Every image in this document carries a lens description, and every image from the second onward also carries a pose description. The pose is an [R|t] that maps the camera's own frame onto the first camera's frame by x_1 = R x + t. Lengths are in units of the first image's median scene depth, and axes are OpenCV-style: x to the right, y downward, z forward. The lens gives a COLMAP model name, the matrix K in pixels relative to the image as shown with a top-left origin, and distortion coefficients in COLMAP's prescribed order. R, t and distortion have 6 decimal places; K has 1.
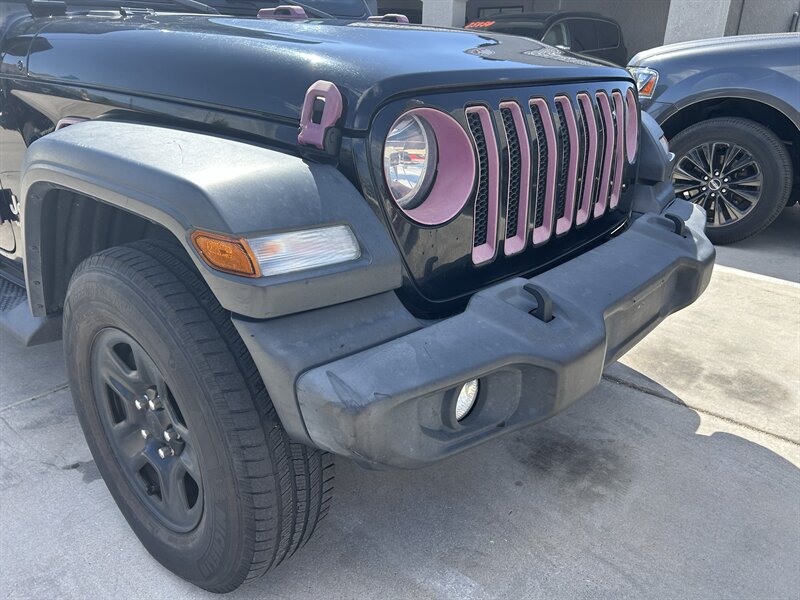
lens RADIAL K [[598.7, 0, 404.1], [0, 598.7, 301.3], [0, 0, 1]] dist [0.063882, -0.069065]
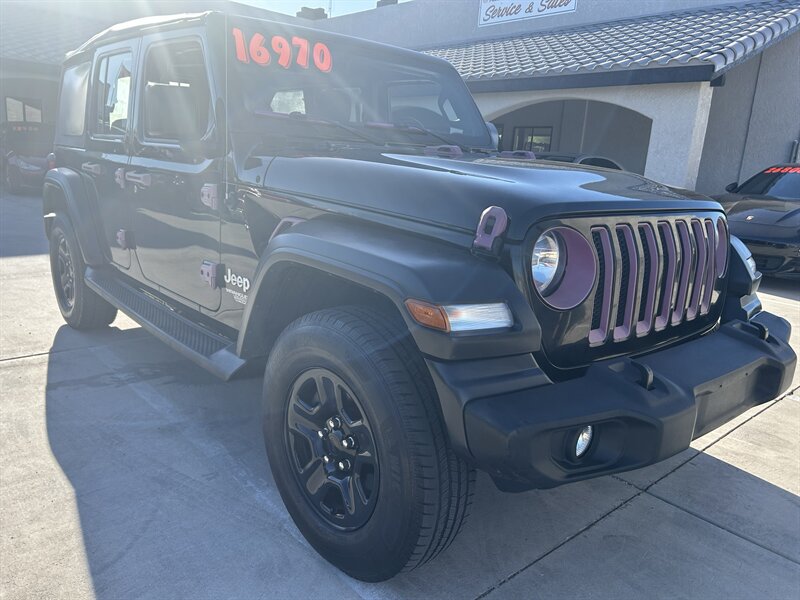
lens RADIAL K [[598.7, 0, 404.1], [0, 598.7, 301.3], [0, 0, 1]] dist [0.063882, -0.069065]
pose [[0.988029, 0.076267, -0.134093, -0.116617], [-0.097160, 0.982824, -0.156901, 0.094562], [0.119824, 0.168051, 0.978469, -0.348758]]
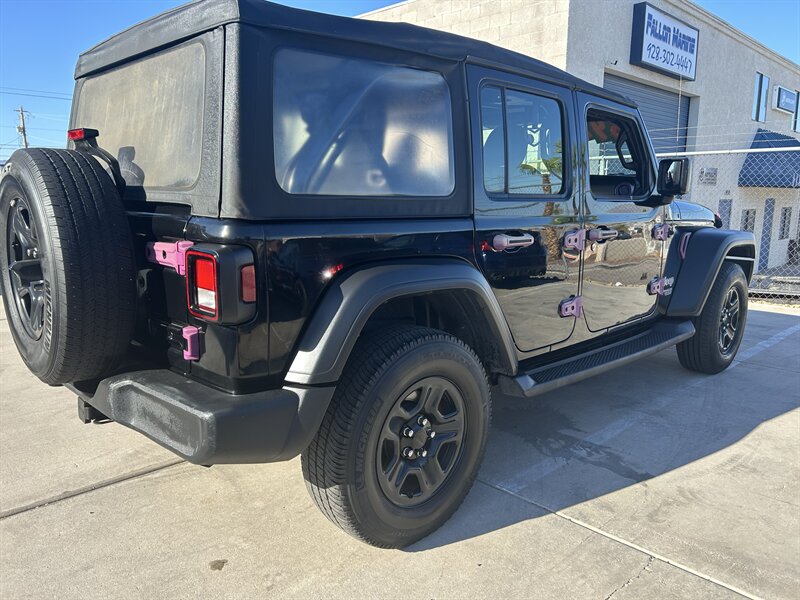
lens RADIAL K [[604.9, 0, 398.2], [0, 604.9, 304.8], [0, 0, 1]] dist [0.029787, -0.004261]
pose [[0.096812, -0.190853, 0.976833, -4.107845], [0.371873, 0.917302, 0.142366, -1.068901], [-0.923221, 0.349475, 0.159779, 2.309803]]
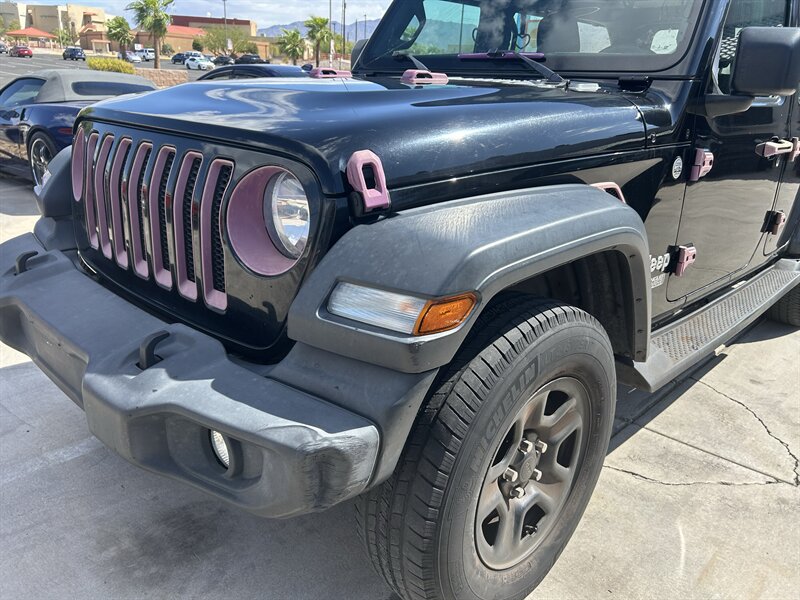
lens RADIAL K [[605.5, 0, 409.5], [0, 605.5, 305.3], [0, 0, 1]] dist [0.051167, -0.053547]
pose [[-0.047376, 0.323446, -0.945060, 1.492612], [-0.421581, 0.851252, 0.312475, -0.704044], [0.905552, 0.413223, 0.096029, 1.625163]]
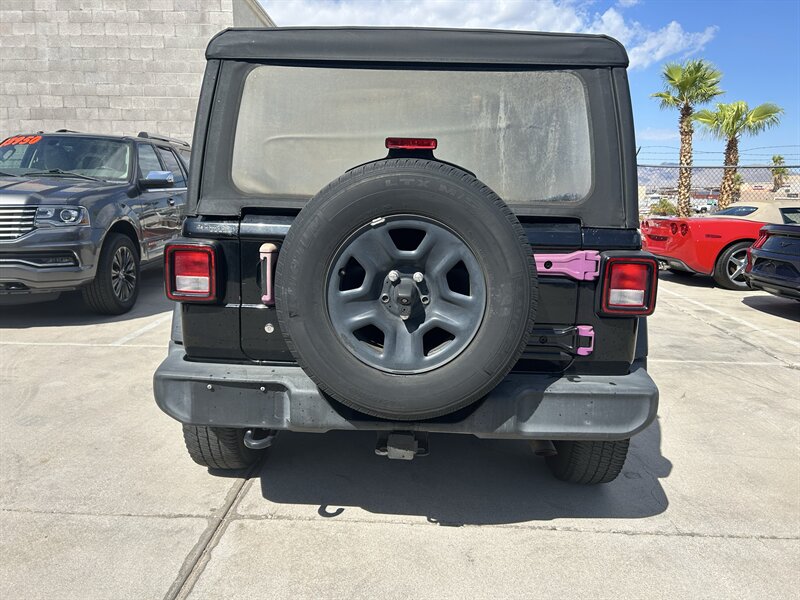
lens RADIAL K [[598.7, 0, 404.1], [0, 598.7, 301.3], [0, 0, 1]] dist [0.063882, -0.069065]
pose [[-0.629305, -0.160346, 0.760437, -3.647213], [0.272921, 0.870565, 0.409426, -1.896202], [-0.727660, 0.465194, -0.504089, 4.257759]]
